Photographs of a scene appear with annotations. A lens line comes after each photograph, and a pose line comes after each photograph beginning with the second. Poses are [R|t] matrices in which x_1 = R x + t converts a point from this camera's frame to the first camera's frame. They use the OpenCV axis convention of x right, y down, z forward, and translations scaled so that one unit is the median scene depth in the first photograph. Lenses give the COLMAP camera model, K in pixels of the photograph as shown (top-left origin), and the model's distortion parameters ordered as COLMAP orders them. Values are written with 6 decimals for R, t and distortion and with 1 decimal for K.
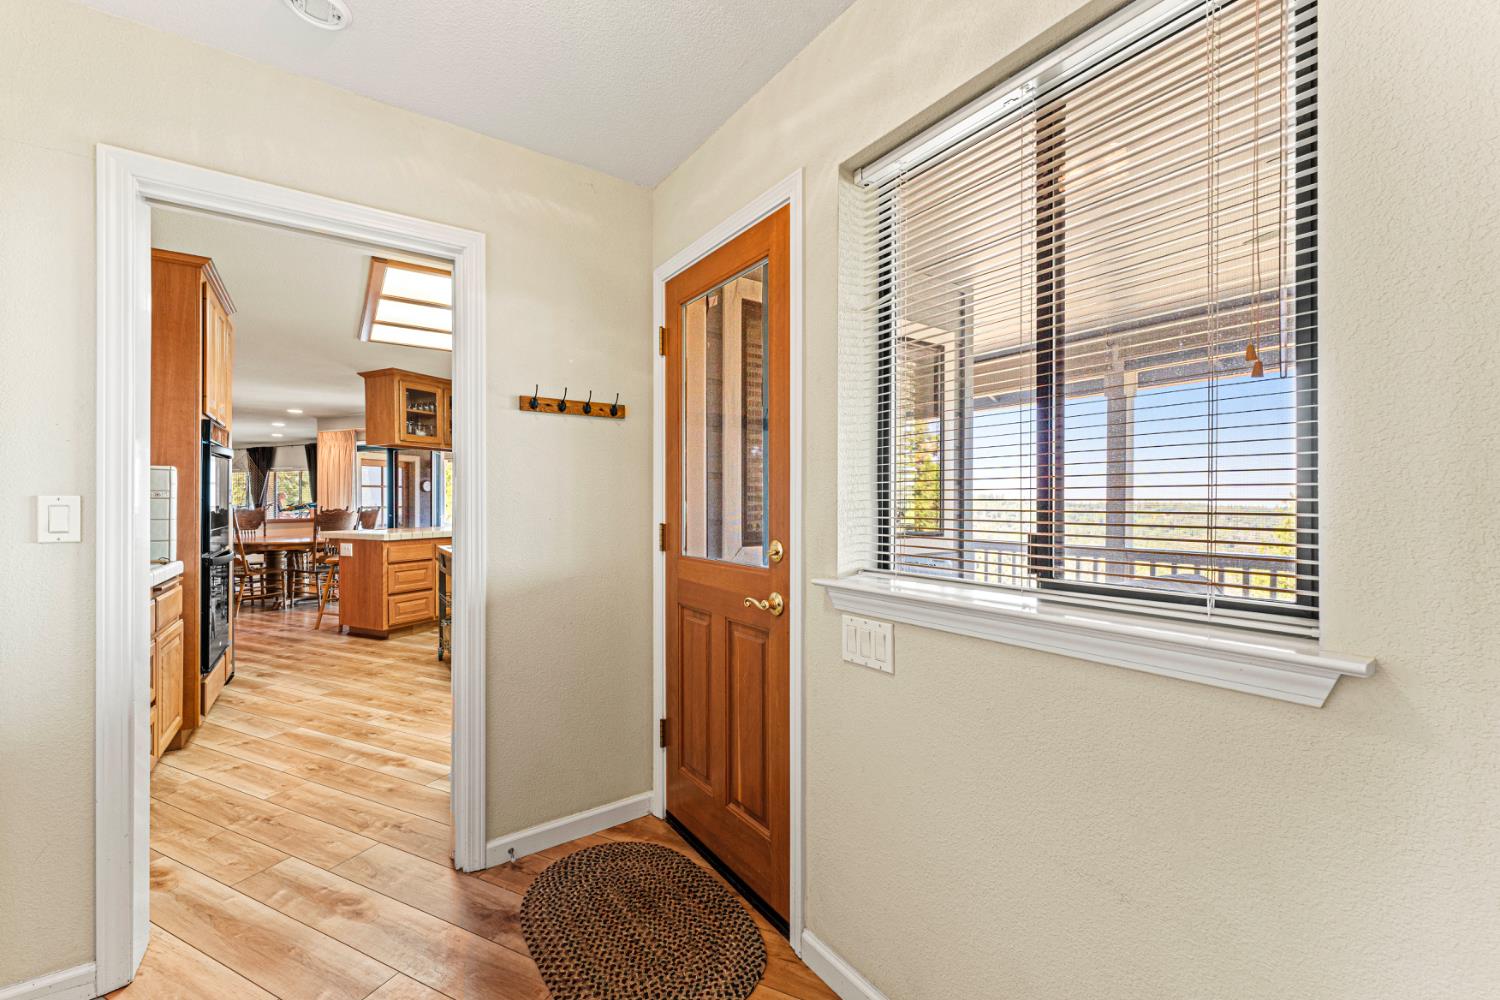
lens RADIAL K [[604.9, 0, 749.8], [0, 604.9, 506.7], [0, 0, 1]] dist [0.002448, 0.000092]
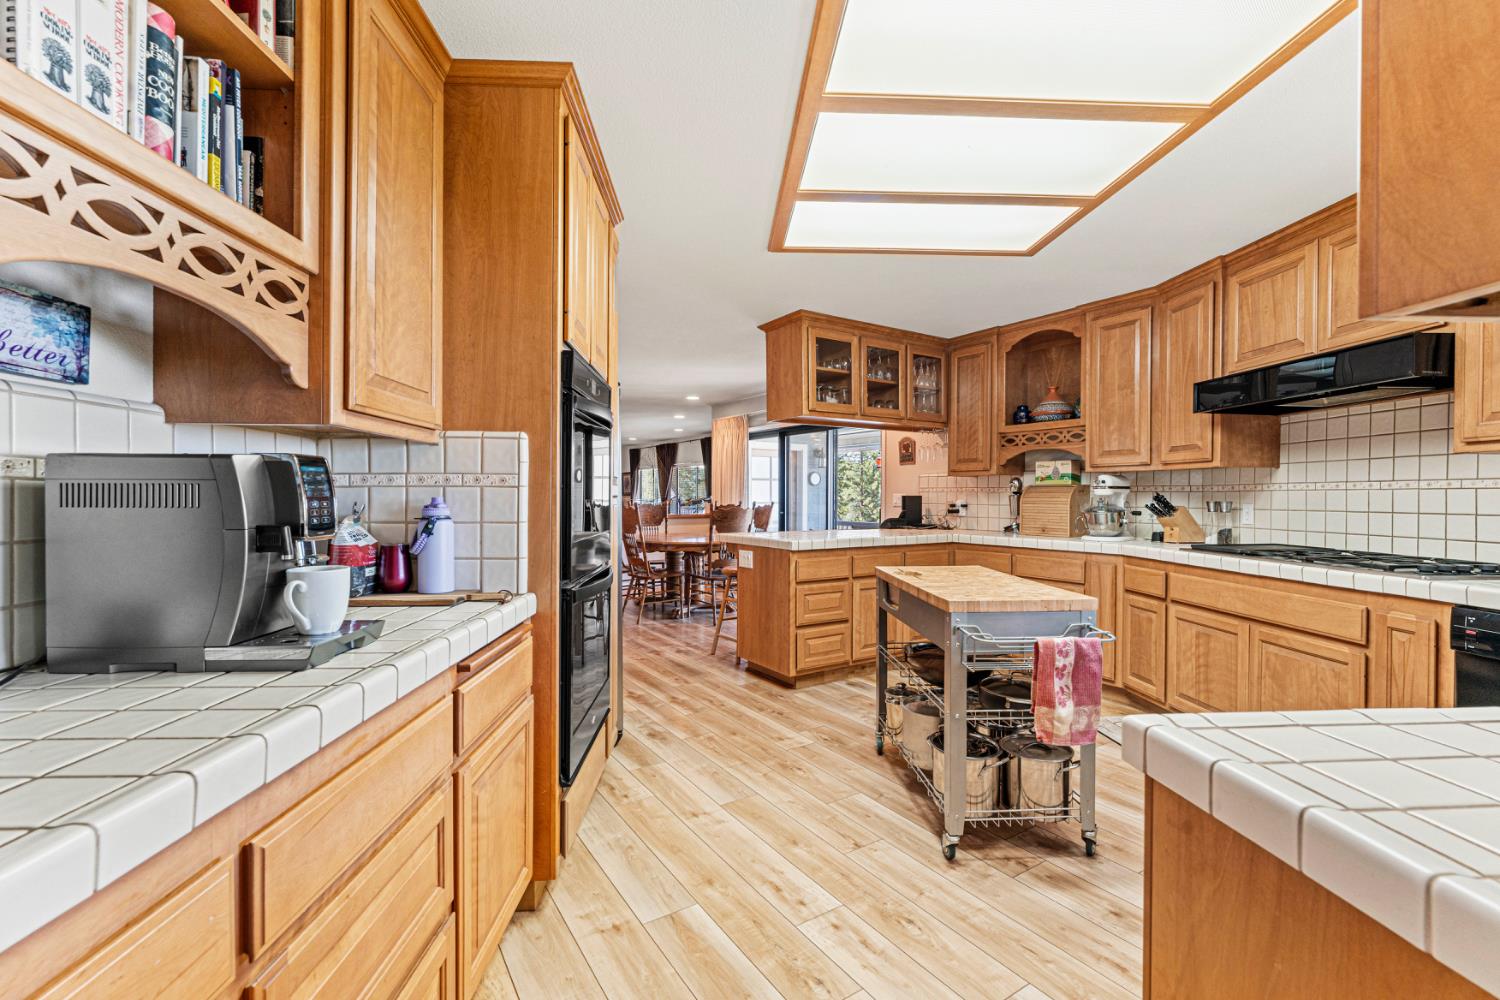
lens RADIAL K [[643.3, 0, 750.0], [0, 643.3, 500.0], [0, 0, 1]] dist [-0.001594, -0.000074]
pose [[0.849376, 0.001994, -0.527784, -0.237535], [-0.004385, 0.999985, -0.003279, -0.000155], [0.527769, 0.005100, 0.849372, 0.319875]]
